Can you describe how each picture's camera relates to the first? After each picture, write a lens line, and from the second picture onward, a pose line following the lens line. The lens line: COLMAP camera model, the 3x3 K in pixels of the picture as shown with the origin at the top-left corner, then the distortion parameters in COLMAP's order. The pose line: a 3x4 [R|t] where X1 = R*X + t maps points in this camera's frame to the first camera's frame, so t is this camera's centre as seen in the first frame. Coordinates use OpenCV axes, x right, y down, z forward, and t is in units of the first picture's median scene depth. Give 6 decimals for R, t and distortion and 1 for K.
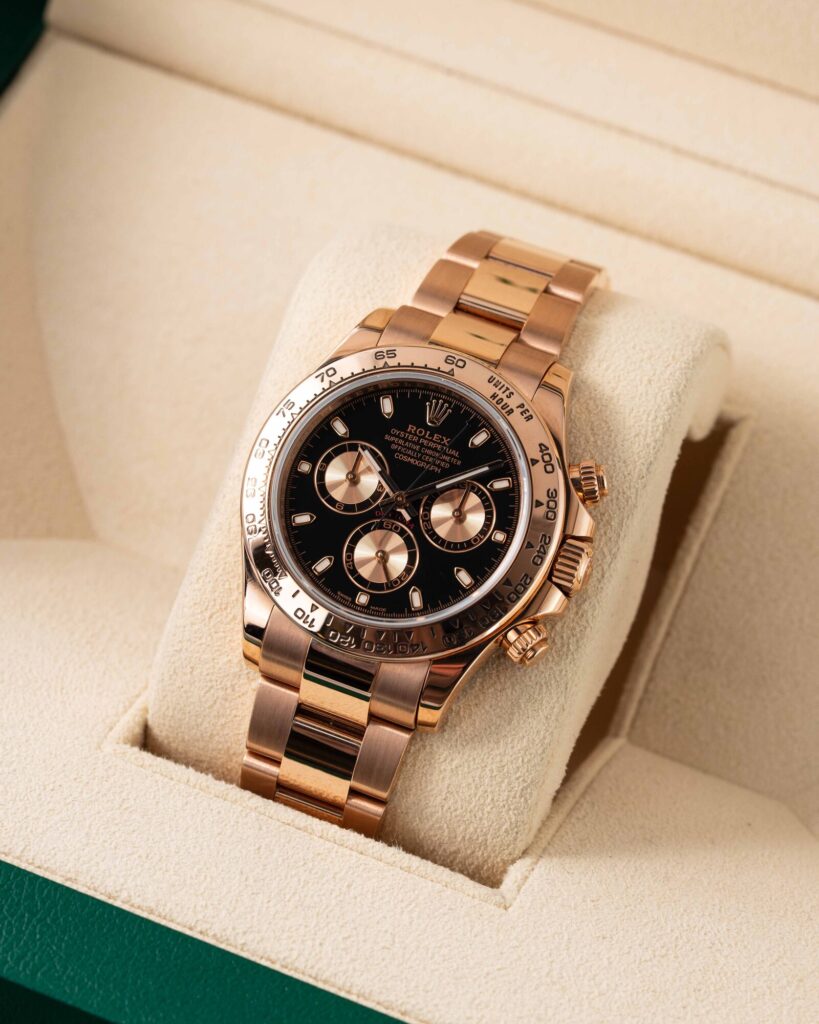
lens RADIAL K [[4092.5, 0, 414.4], [0, 4092.5, 515.1], [0, 0, 1]] dist [0.171639, 0.000000]
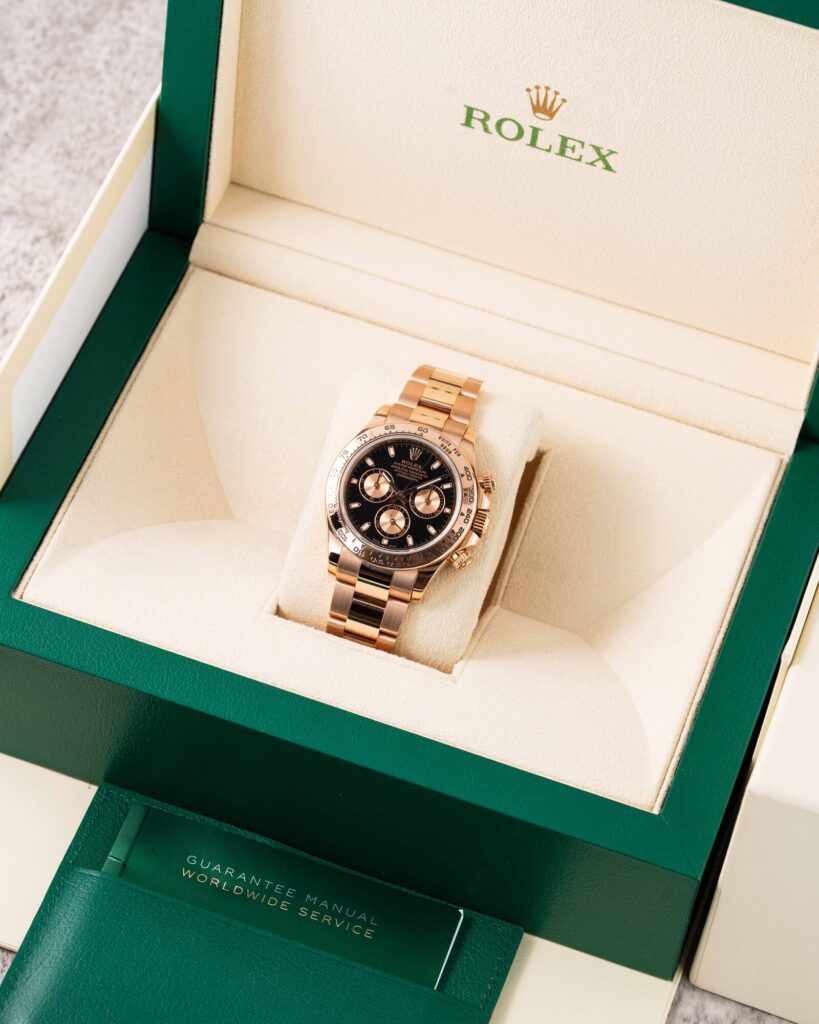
lens RADIAL K [[4092.5, 0, 406.9], [0, 4092.5, 509.6], [0, 0, 1]] dist [0.171639, 0.000000]
pose [[0.994455, -0.033934, 0.099534, -0.207993], [0.033680, 0.999424, 0.004224, -0.004945], [-0.099620, -0.000848, 0.995025, -1.104342]]
